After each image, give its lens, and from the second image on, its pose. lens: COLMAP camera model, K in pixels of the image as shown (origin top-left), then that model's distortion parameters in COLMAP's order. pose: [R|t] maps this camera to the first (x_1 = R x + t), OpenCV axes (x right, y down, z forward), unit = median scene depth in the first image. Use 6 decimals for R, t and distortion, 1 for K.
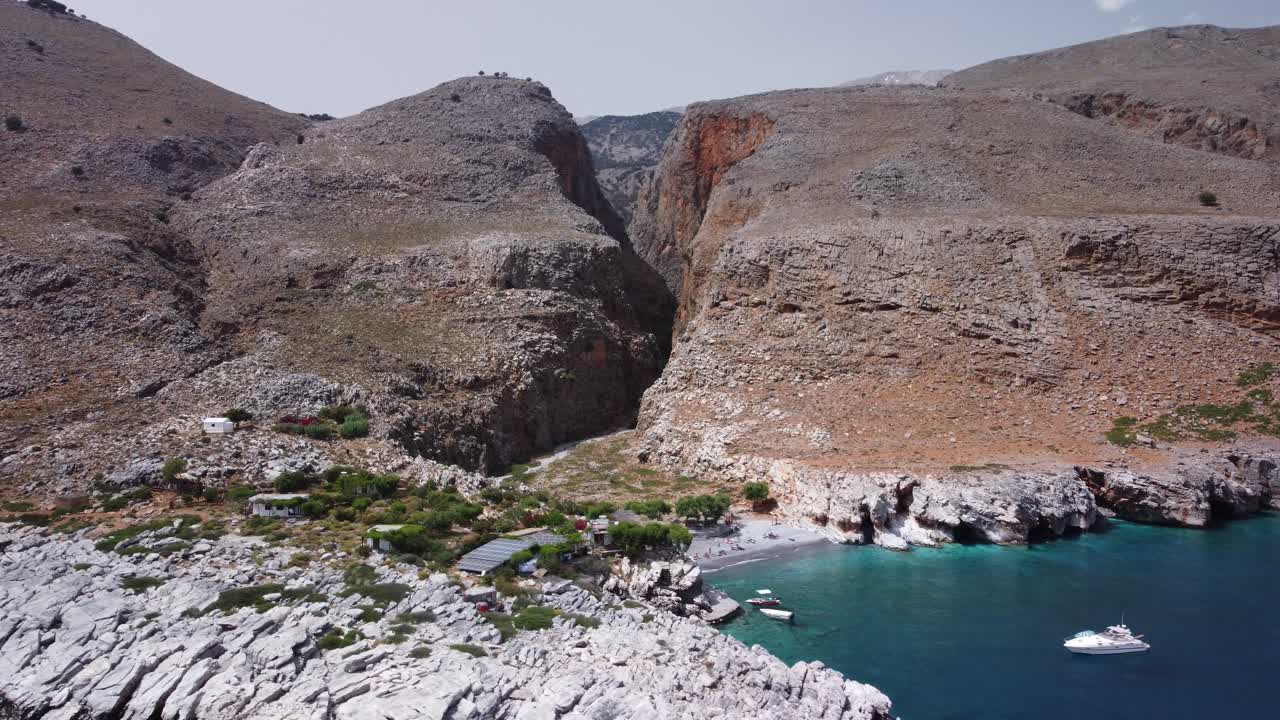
lens RADIAL K [[968.0, 0, 633.0], [0, 968.0, 363.6], [0, 0, 1]] dist [-0.009553, 0.009399]
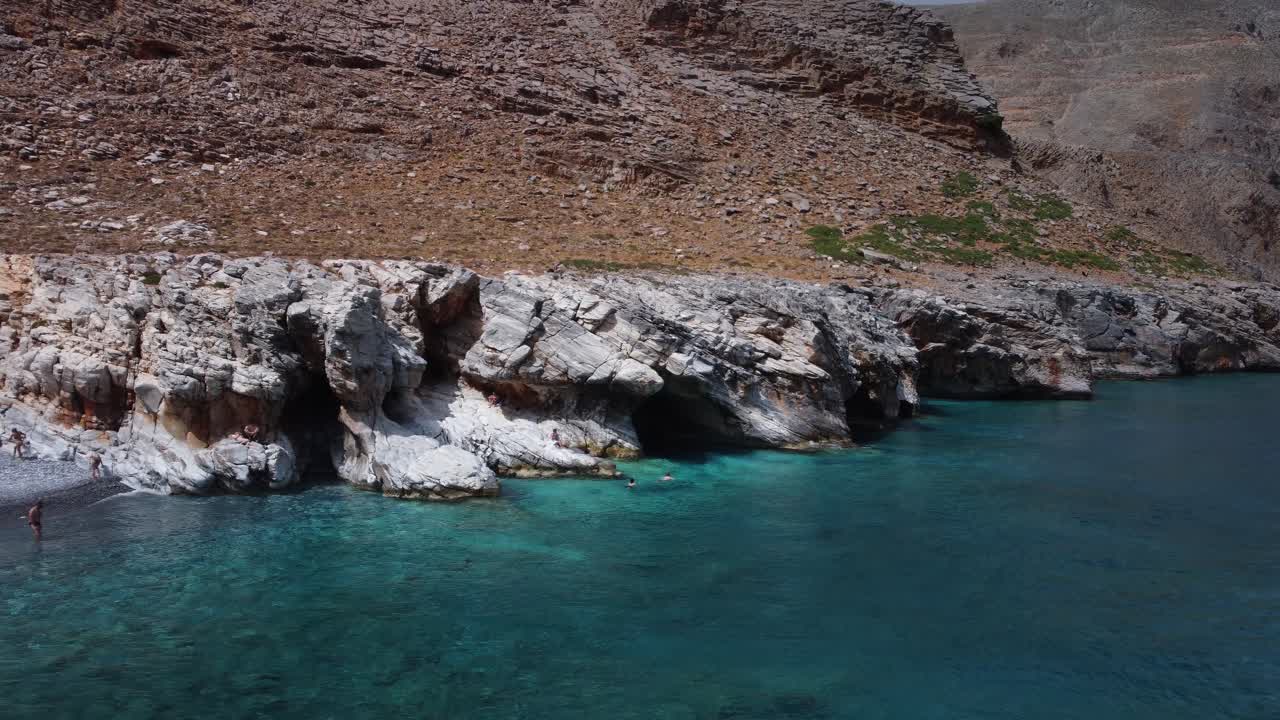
lens RADIAL K [[968.0, 0, 634.3], [0, 968.0, 354.2], [0, 0, 1]] dist [-0.009553, 0.009399]
pose [[0.853971, -0.007741, 0.520264, 0.130645], [0.006398, 0.999970, 0.004377, 0.106534], [-0.520282, -0.000409, 0.853994, 0.529460]]
